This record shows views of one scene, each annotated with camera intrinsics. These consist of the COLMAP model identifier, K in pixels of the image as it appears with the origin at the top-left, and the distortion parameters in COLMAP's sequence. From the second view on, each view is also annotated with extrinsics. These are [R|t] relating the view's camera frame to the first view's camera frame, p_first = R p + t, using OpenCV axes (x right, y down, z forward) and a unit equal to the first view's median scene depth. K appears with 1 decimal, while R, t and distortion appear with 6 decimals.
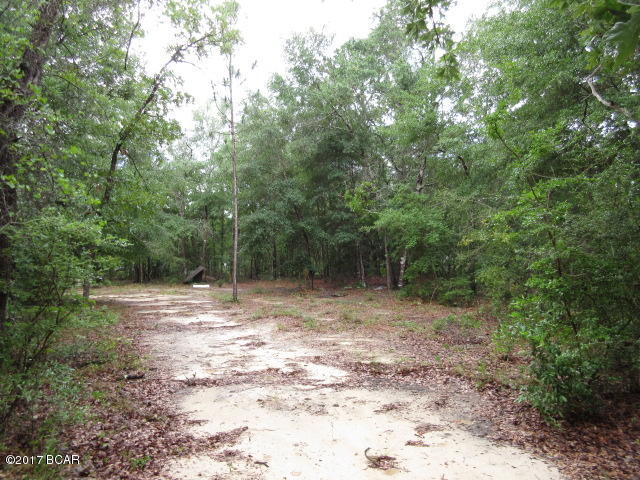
lens RADIAL K [[467.7, 0, 320.2], [0, 467.7, 242.4], [0, 0, 1]] dist [-0.000419, -0.003555]
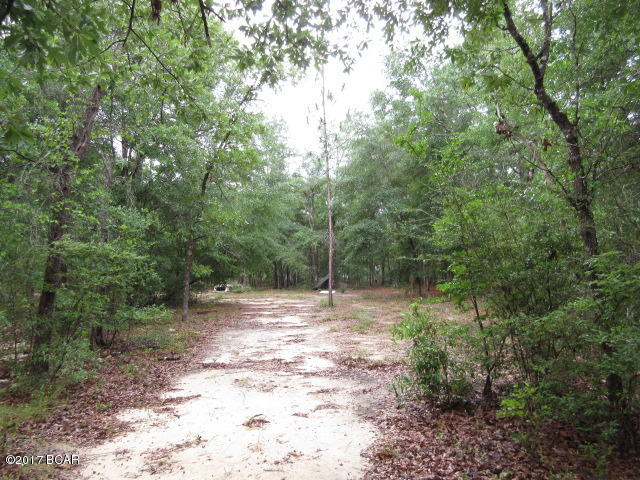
lens RADIAL K [[467.7, 0, 319.6], [0, 467.7, 238.2], [0, 0, 1]] dist [-0.000419, -0.003555]
pose [[0.941977, -0.030418, -0.334298, 0.121772], [0.022074, 0.999343, -0.028732, 0.000167], [0.334952, 0.019686, 0.942029, -0.025430]]
